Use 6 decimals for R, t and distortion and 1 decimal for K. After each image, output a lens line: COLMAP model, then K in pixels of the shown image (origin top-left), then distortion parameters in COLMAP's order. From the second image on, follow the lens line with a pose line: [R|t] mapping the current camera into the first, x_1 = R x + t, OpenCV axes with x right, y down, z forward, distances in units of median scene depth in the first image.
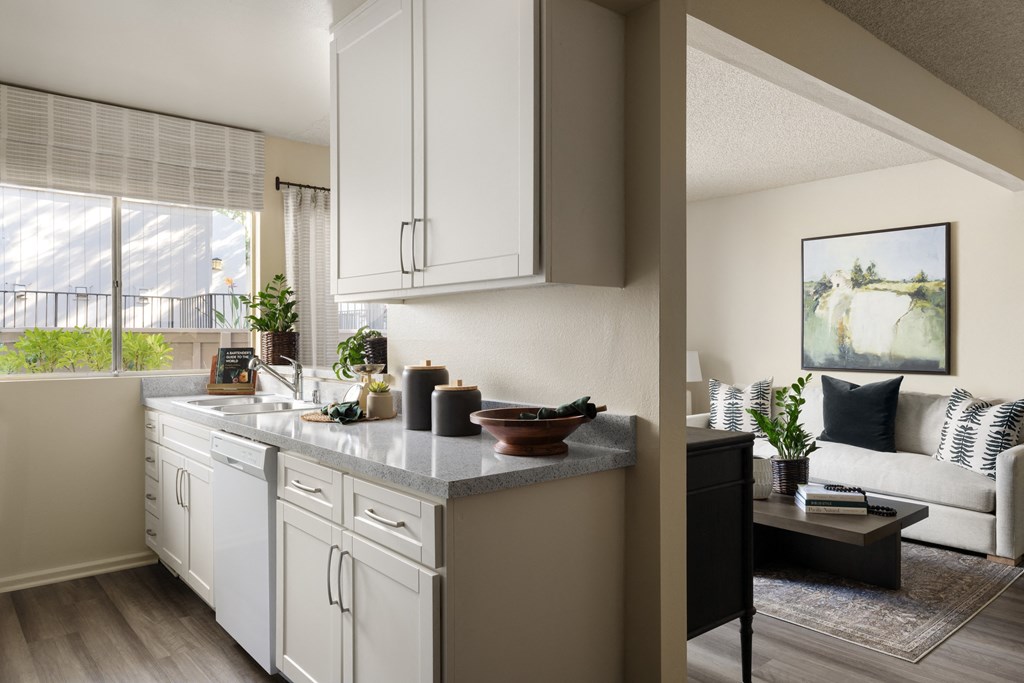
lens RADIAL K [[696.1, 0, 509.8], [0, 696.1, 345.6], [0, 0, 1]] dist [-0.006319, -0.000541]
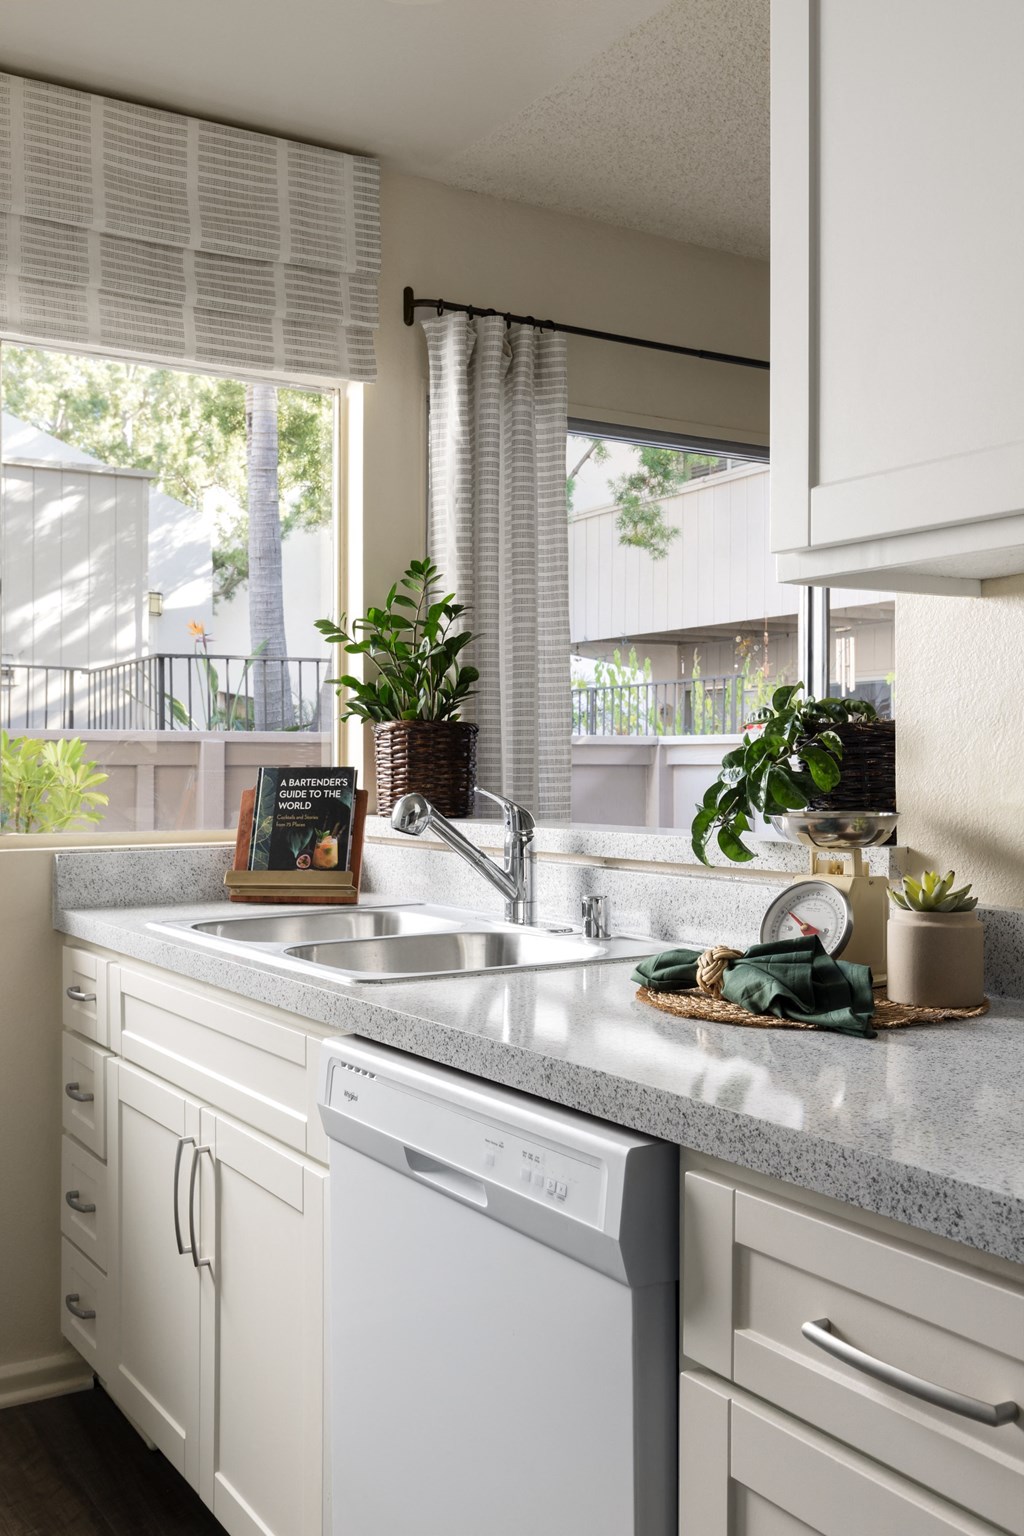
lens RADIAL K [[1470.2, 0, 514.8], [0, 1470.2, 762.7], [0, 0, 1]] dist [0.005869, 0.000000]
pose [[0.990293, -0.001645, -0.138989, -0.193399], [-0.000498, 0.999882, -0.015378, 0.012219], [0.138998, 0.015298, 0.990175, 0.293597]]
